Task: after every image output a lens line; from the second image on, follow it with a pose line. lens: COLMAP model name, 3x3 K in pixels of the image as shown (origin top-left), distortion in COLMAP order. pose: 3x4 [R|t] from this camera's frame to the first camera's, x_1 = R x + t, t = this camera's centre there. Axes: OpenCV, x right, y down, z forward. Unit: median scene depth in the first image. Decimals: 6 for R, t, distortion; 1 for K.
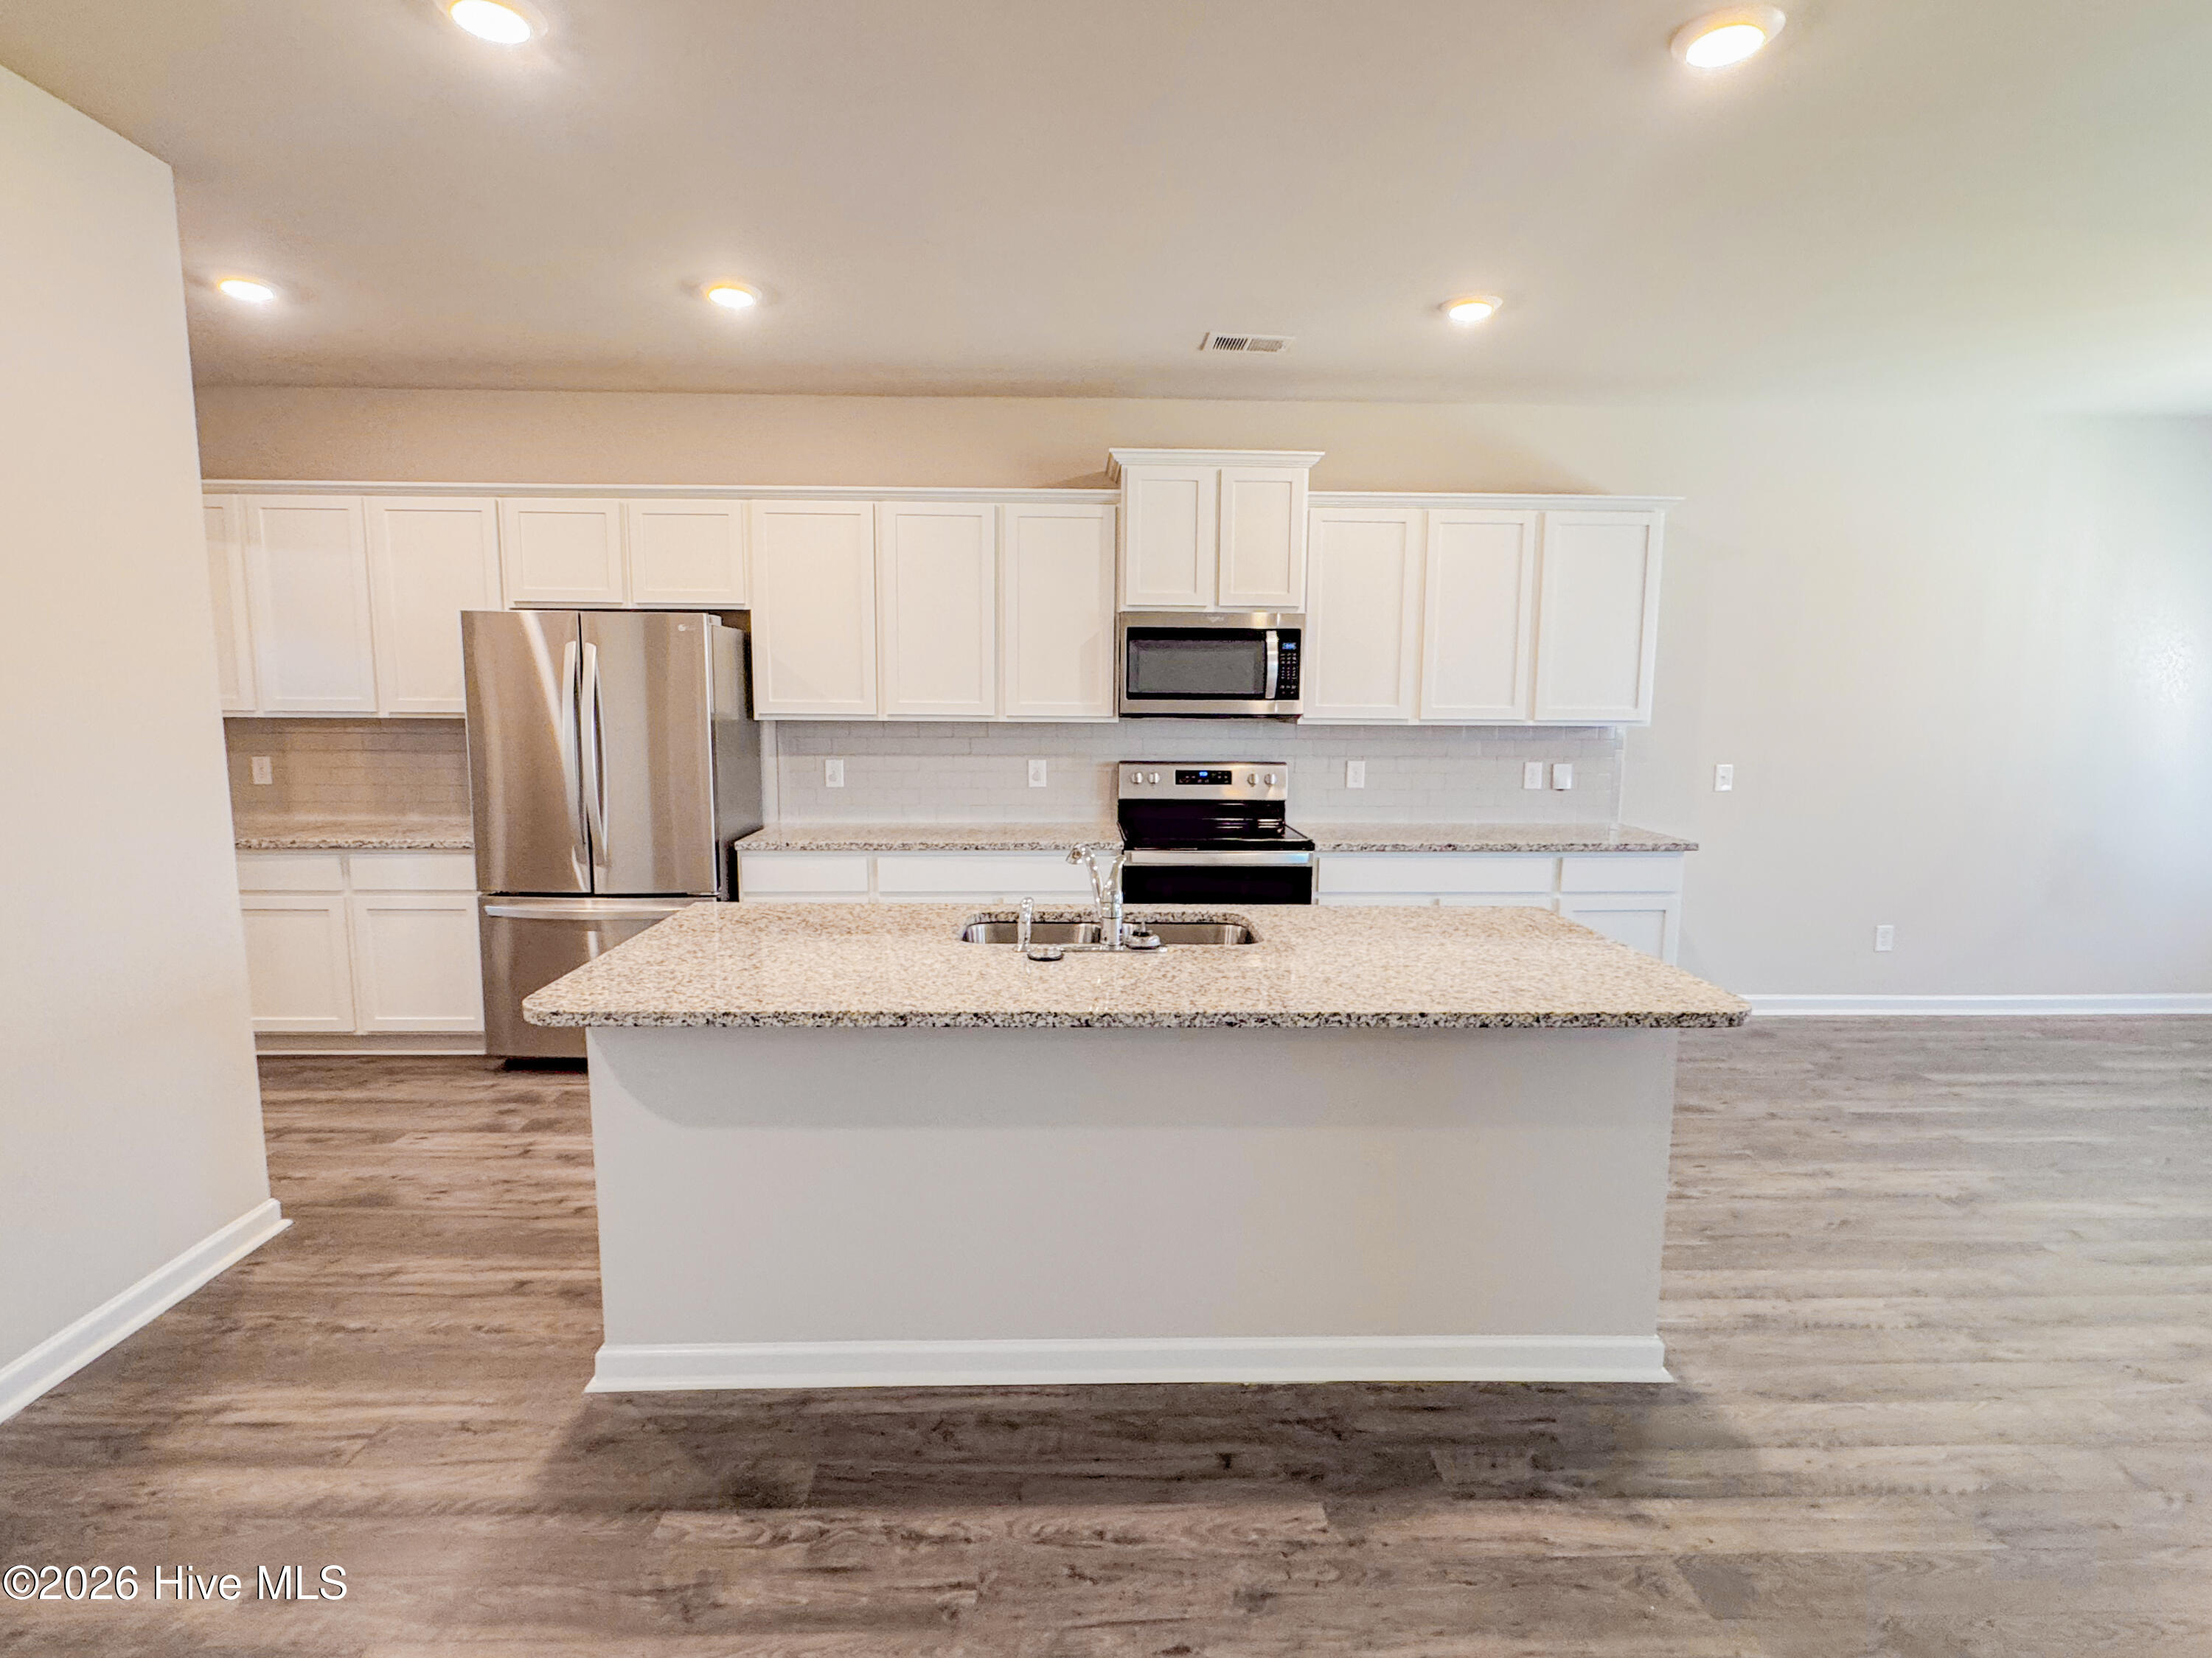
lens RADIAL K [[1080.8, 0, 1091.6], [0, 1080.8, 820.5], [0, 0, 1]] dist [-0.002499, 0.000537]
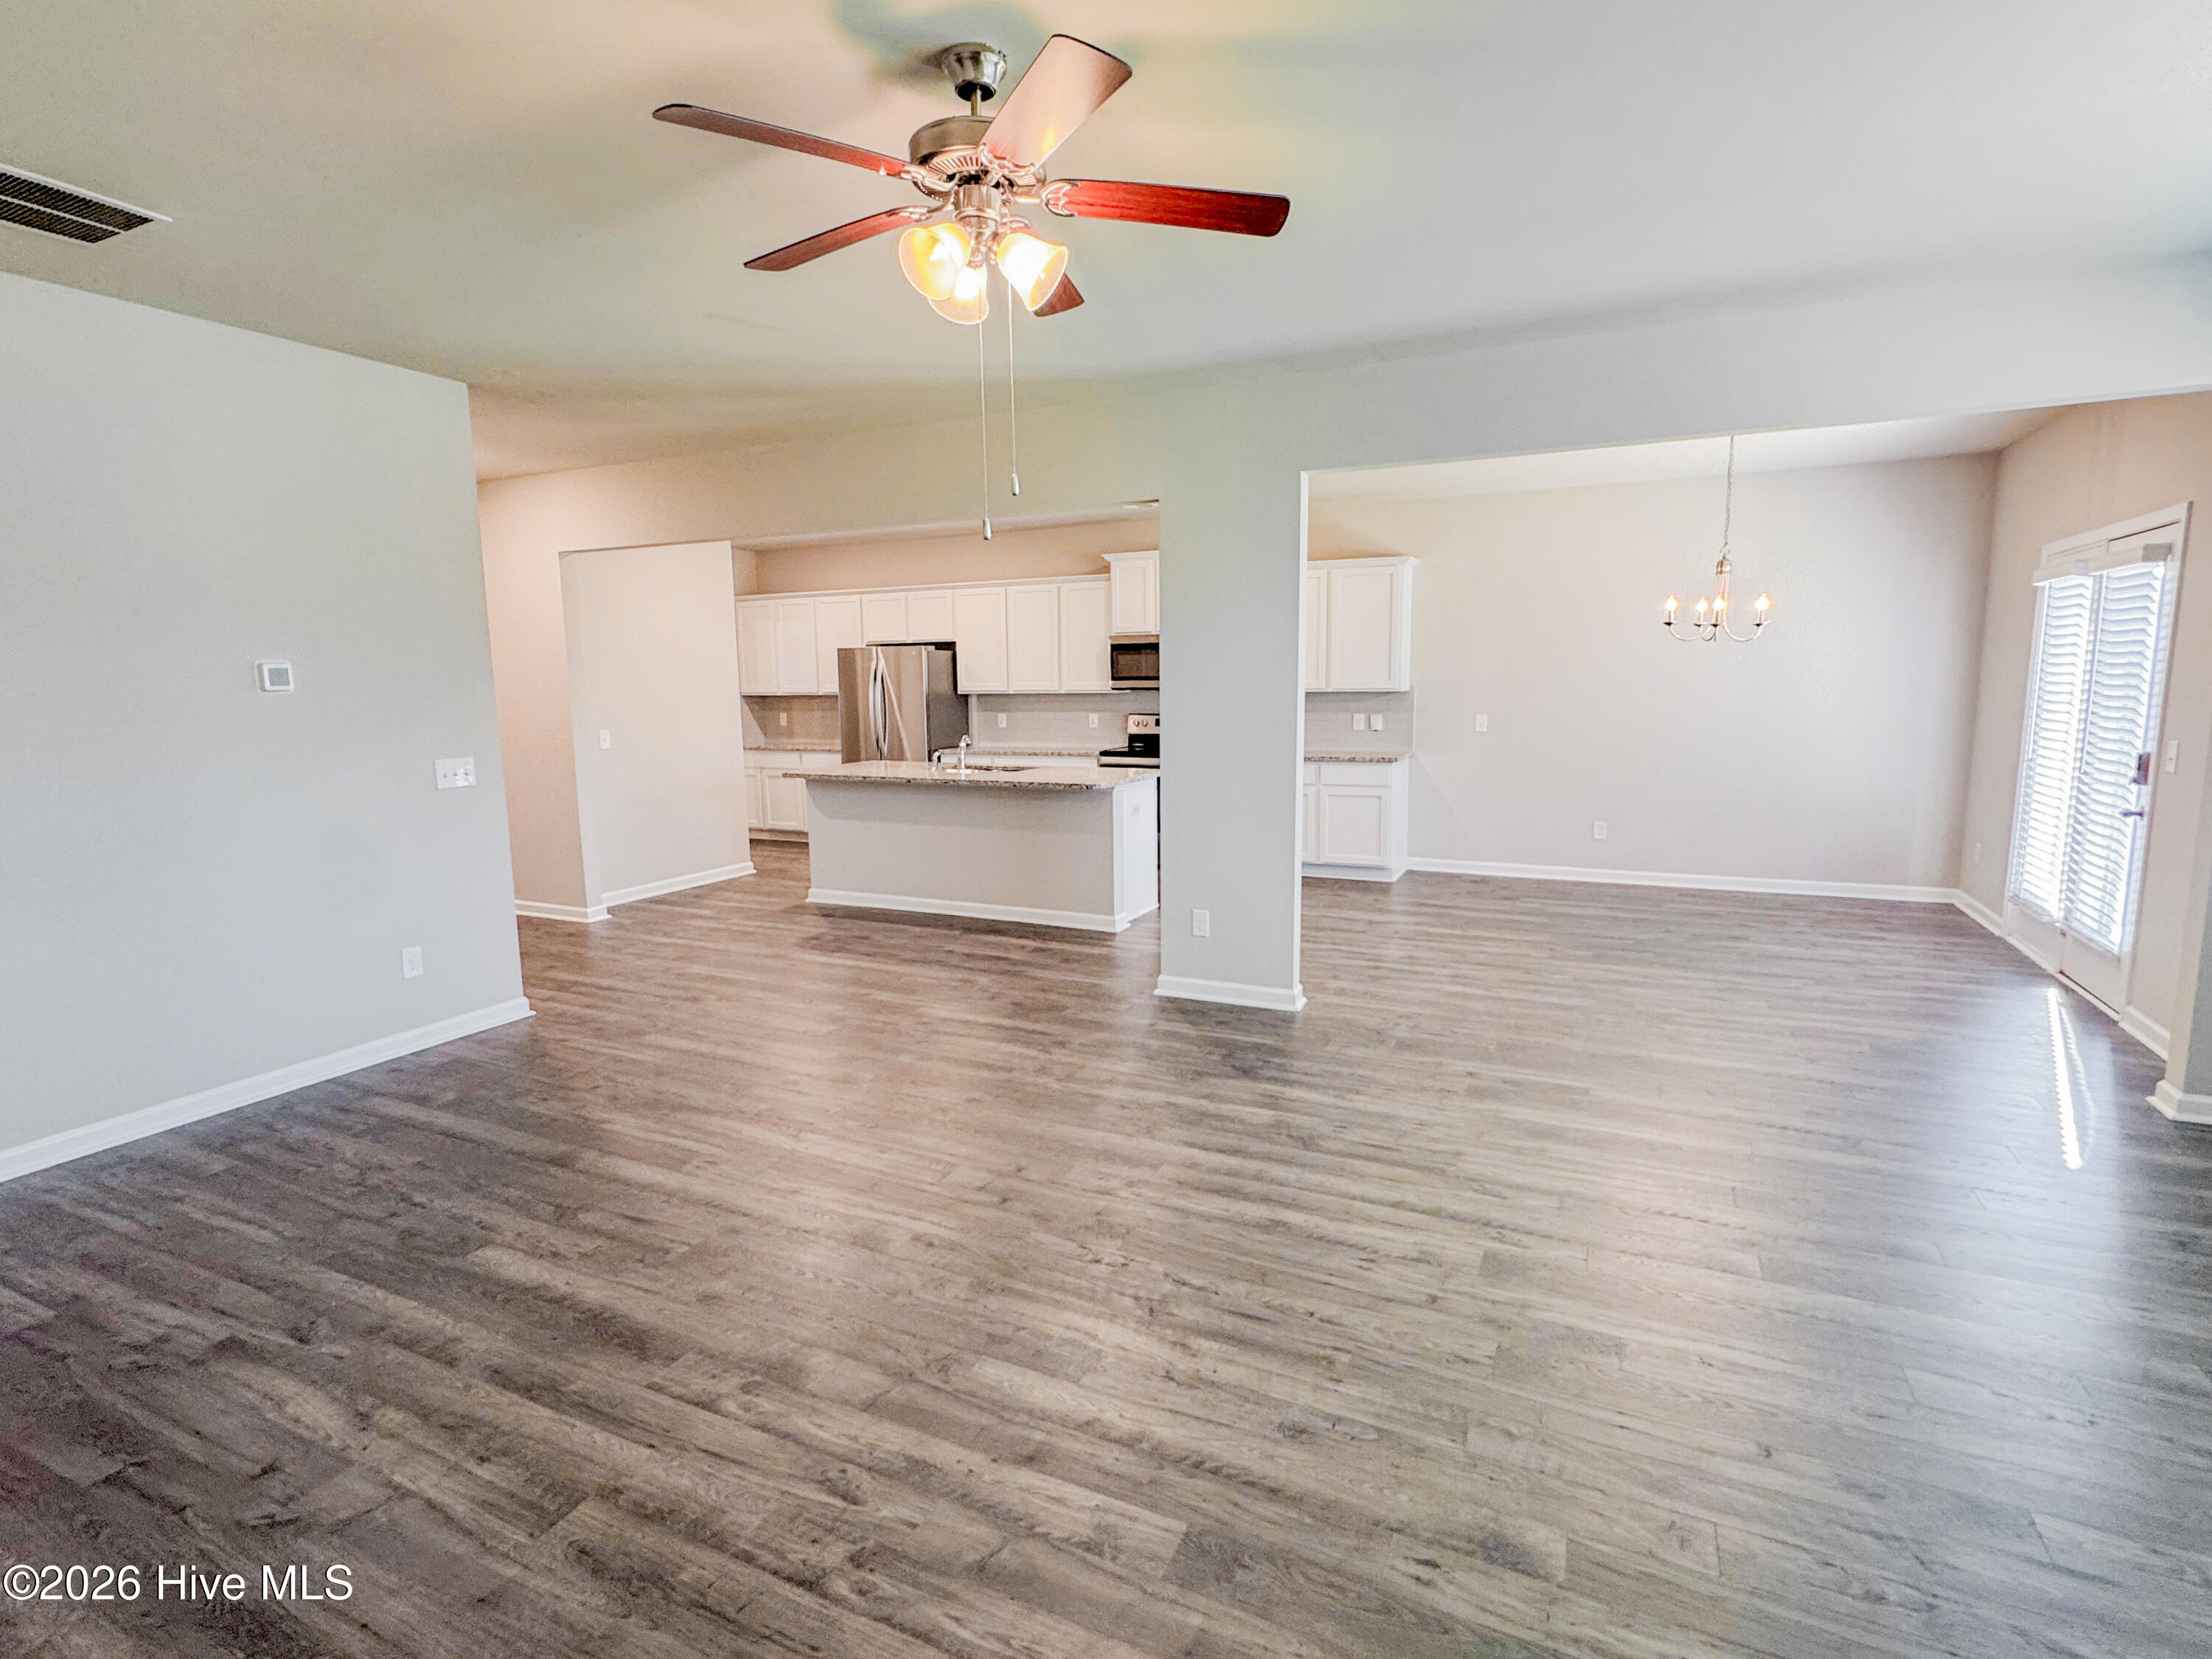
lens RADIAL K [[1080.9, 0, 1090.7], [0, 1080.9, 823.2], [0, 0, 1]] dist [-0.002499, 0.000537]
pose [[0.886188, 0.043010, -0.461326, 1.002682], [-0.034528, 0.999044, 0.026815, 0.103484], [0.462038, -0.007834, 0.886826, -0.830200]]
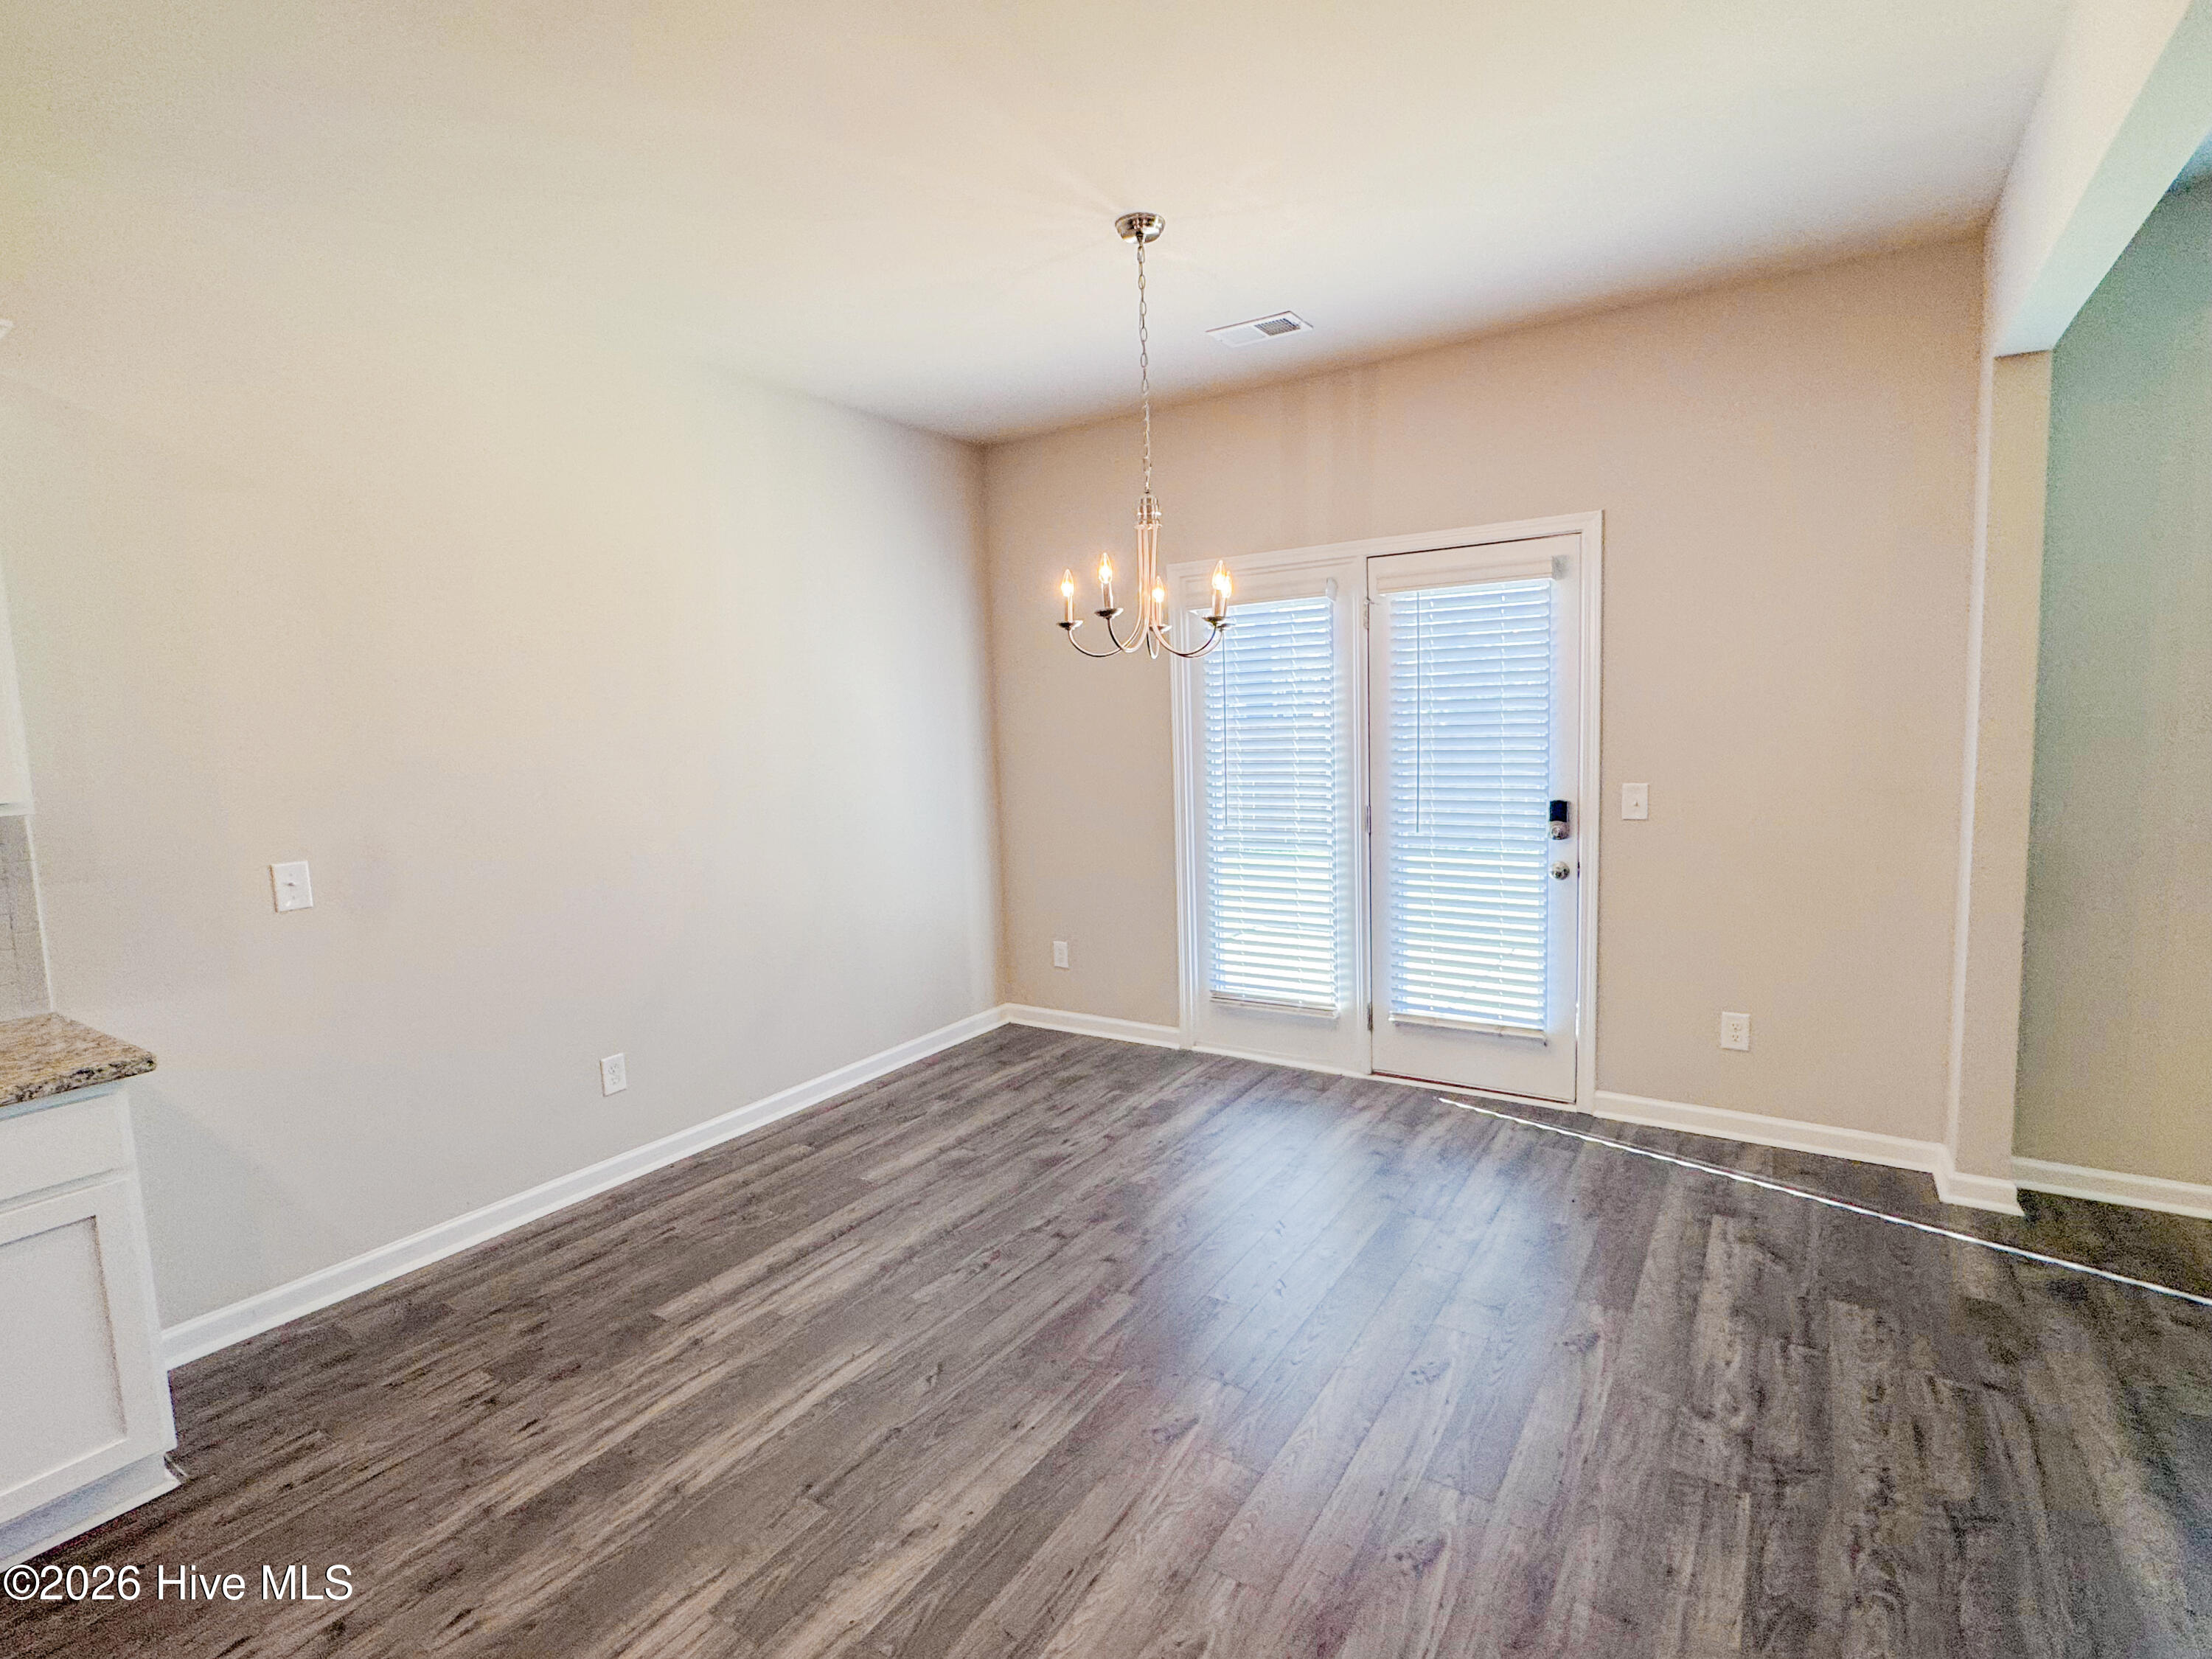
lens RADIAL K [[1080.9, 0, 1111.5], [0, 1080.9, 822.5], [0, 0, 1]] dist [-0.002499, 0.000537]
pose [[0.560806, -0.107423, 0.820949, 0.452694], [0.134253, 0.990223, 0.037862, -0.043611], [-0.816990, 0.088982, 0.569746, 0.411715]]
